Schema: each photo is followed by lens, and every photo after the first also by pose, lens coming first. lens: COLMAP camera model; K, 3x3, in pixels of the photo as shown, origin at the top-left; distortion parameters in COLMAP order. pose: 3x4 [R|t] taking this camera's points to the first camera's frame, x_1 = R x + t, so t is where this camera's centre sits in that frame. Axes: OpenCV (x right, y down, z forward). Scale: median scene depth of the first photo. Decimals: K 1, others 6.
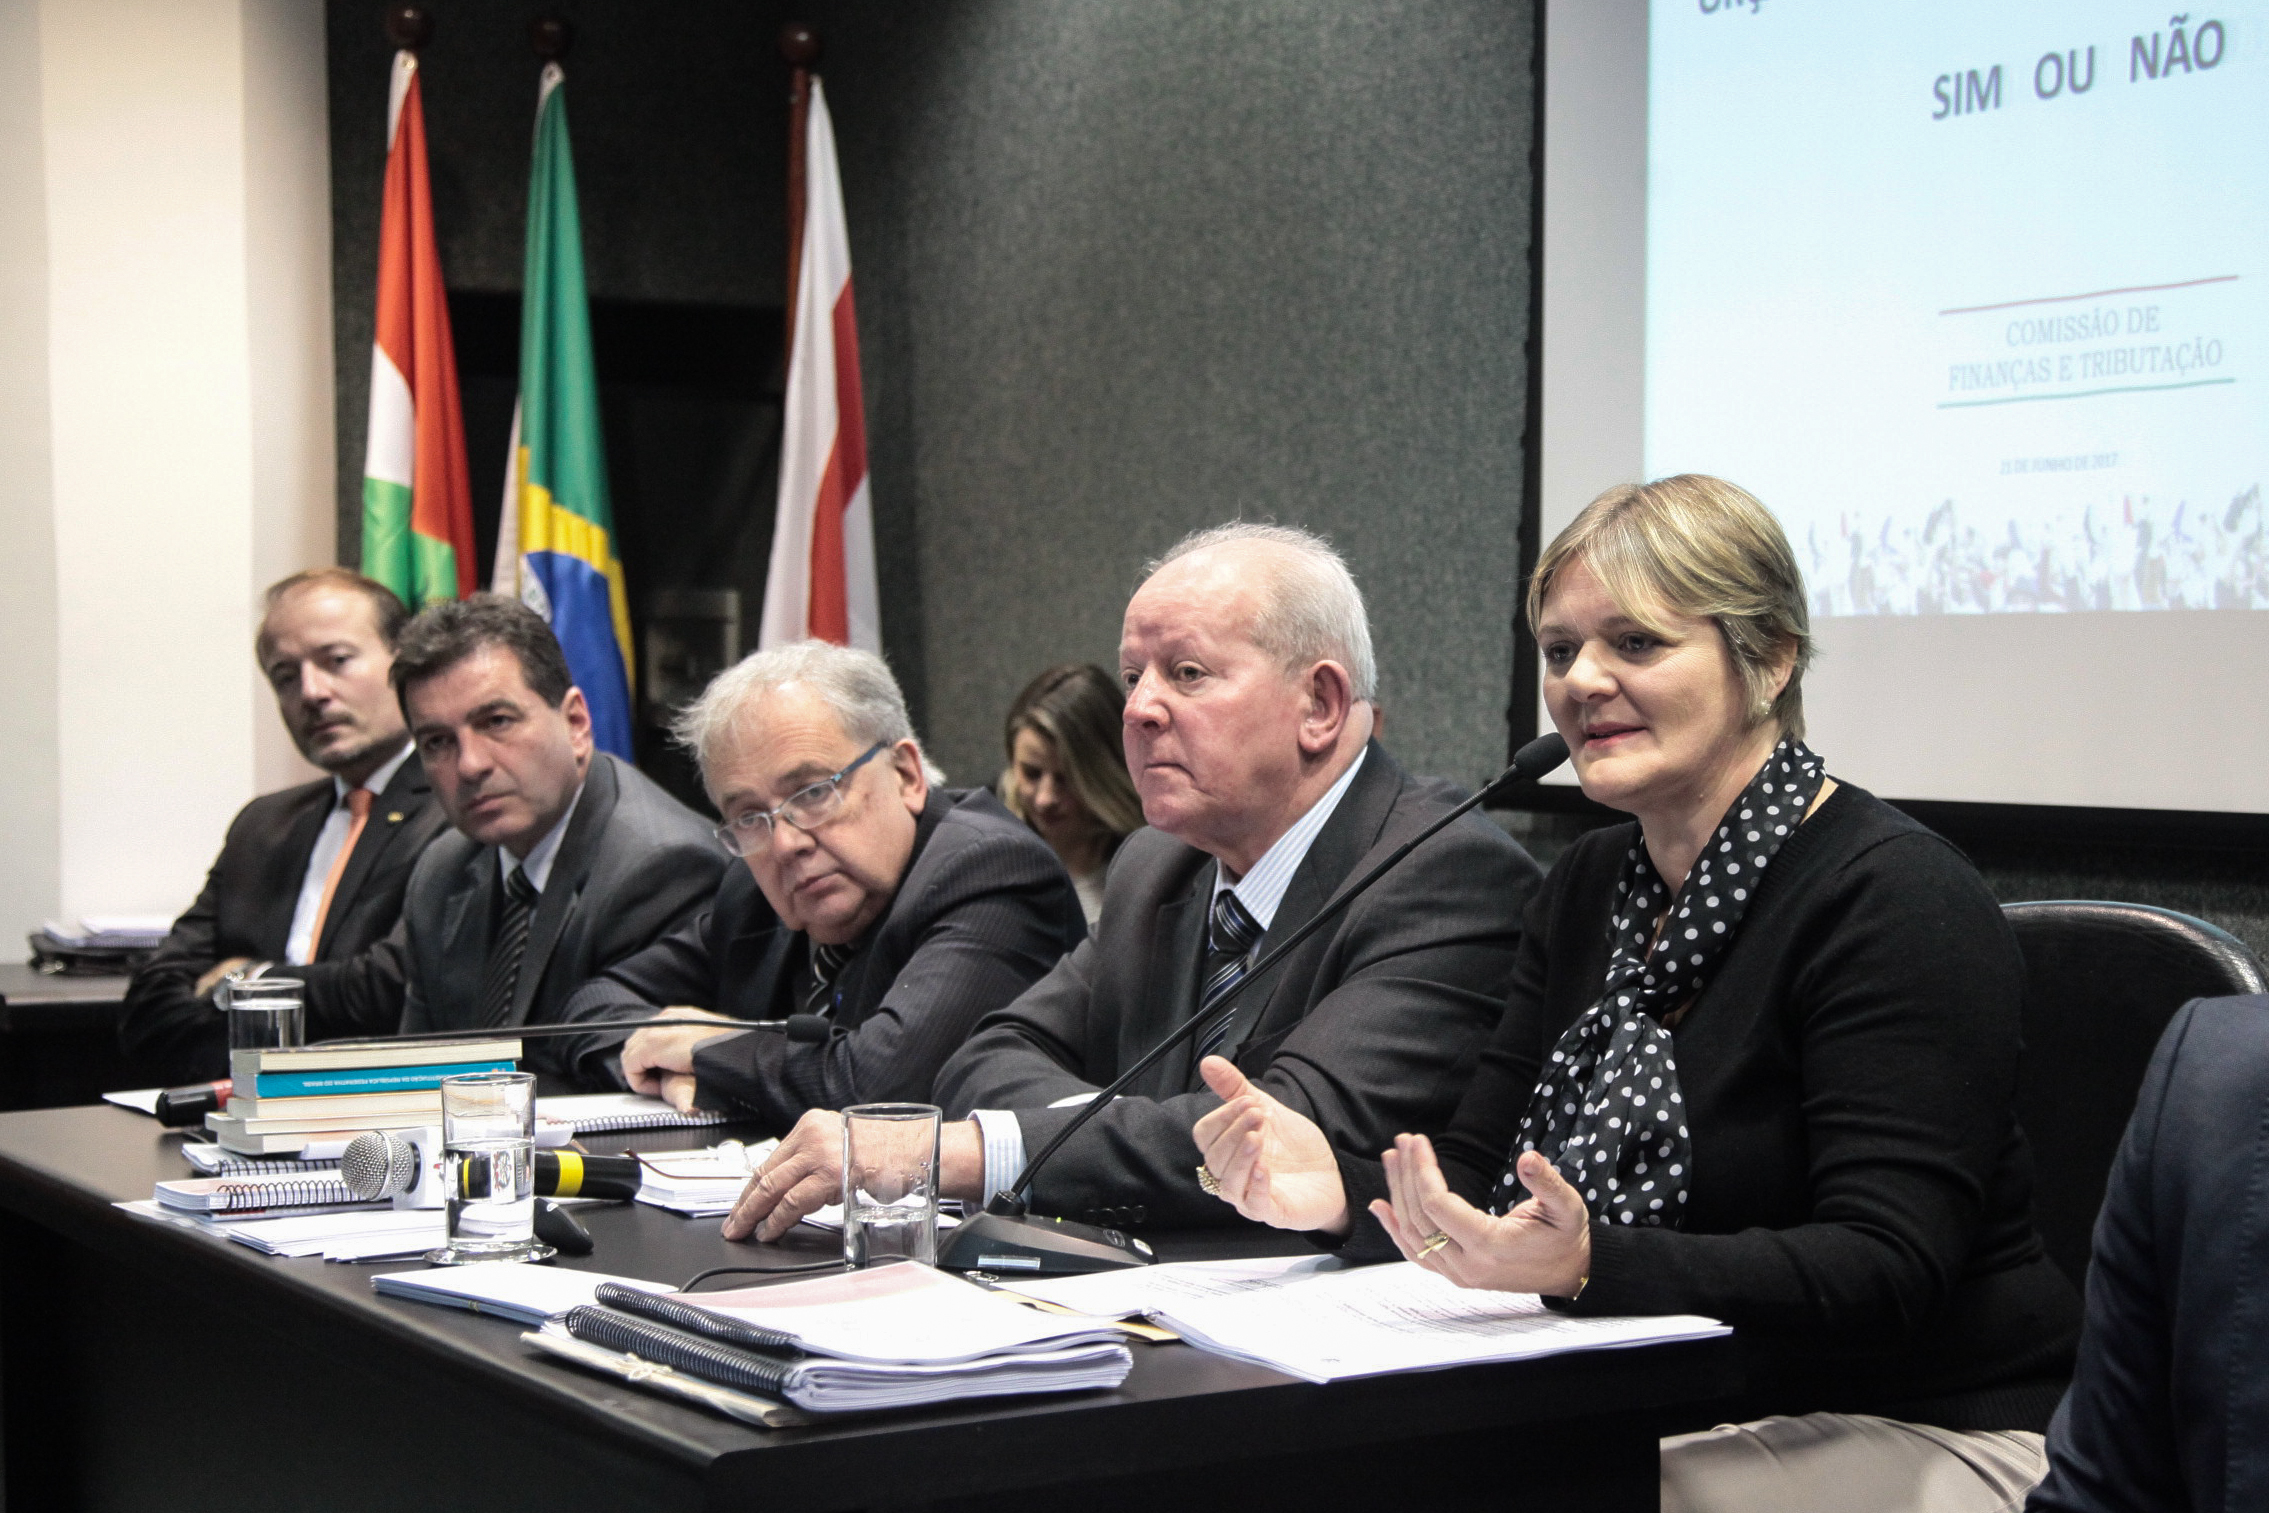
lens RADIAL K [[3714.5, 0, 1248.3], [0, 3714.5, 881.5], [0, 0, 1]] dist [0.089196, 0.280609]
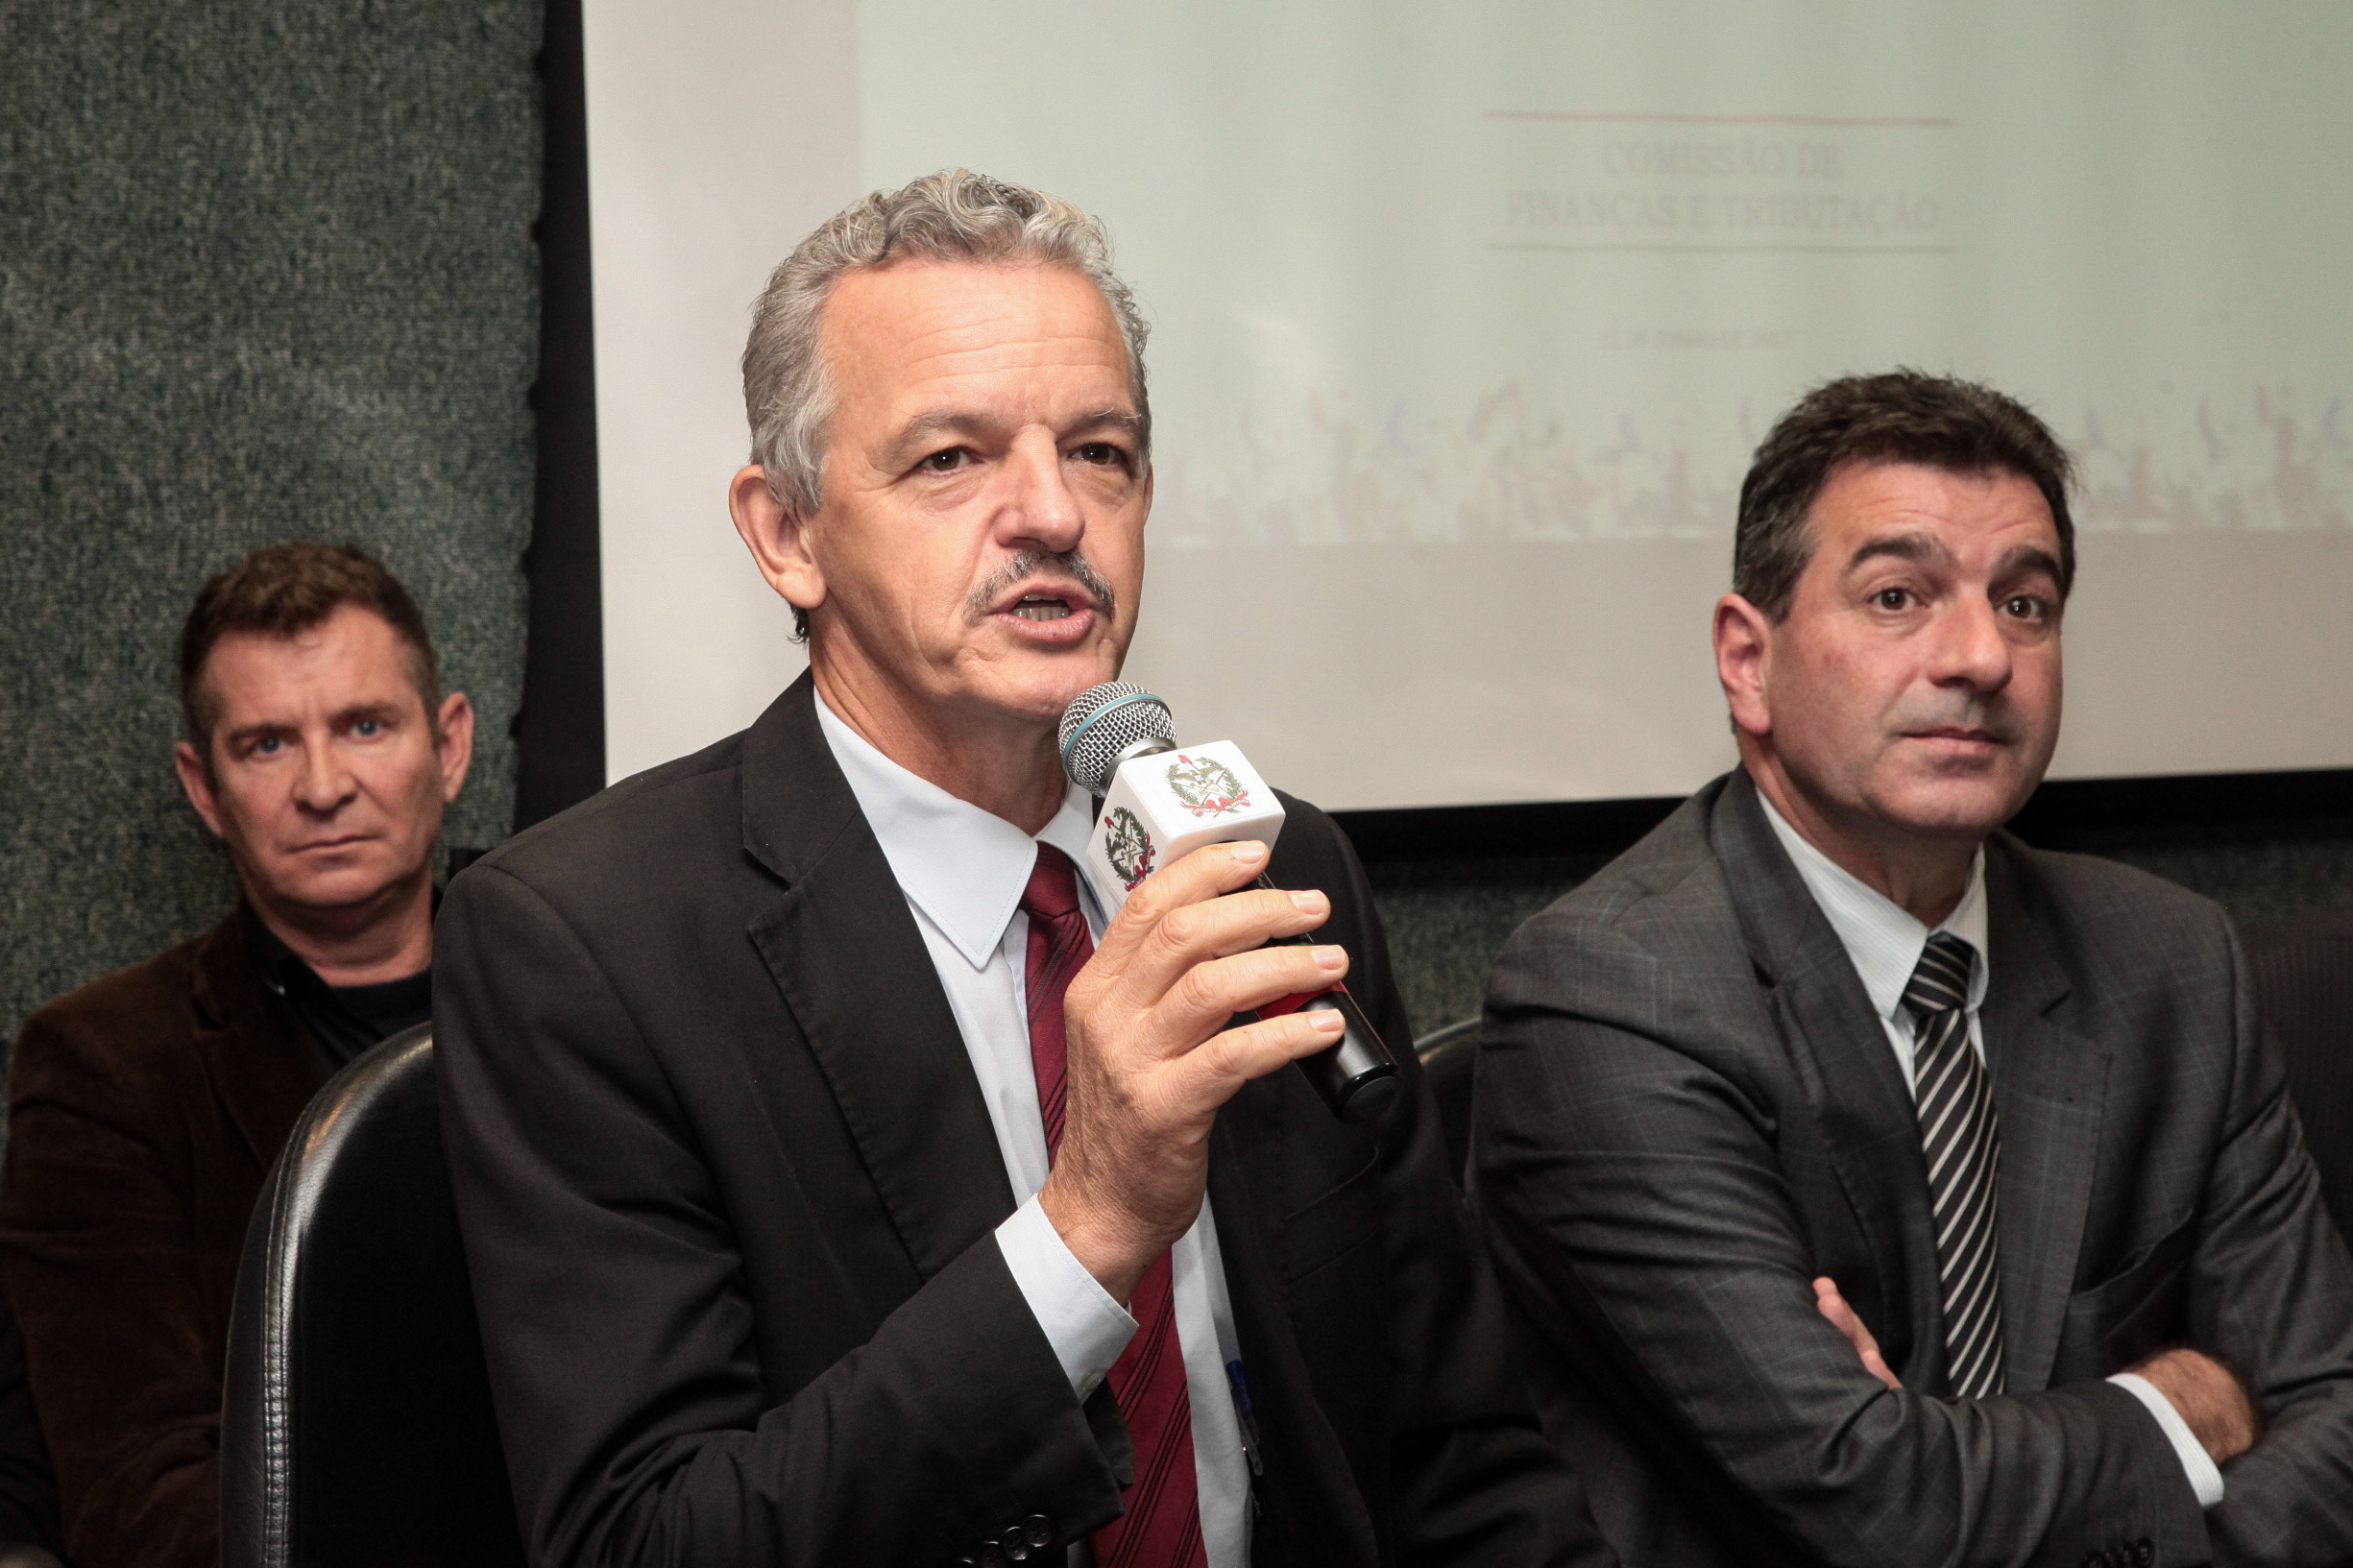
lens RADIAL K [[5758.8, 0, 1183.9], [0, 5758.8, 697.2], [0, 0, 1]] dist [0.286081, 0.909260]
pose [[0.094913, -0.013392, 0.995395, -0.887344], [0.082381, 0.996585, 0.005553, -0.052929], [-0.992071, 0.081475, 0.095692, 0.946800]]
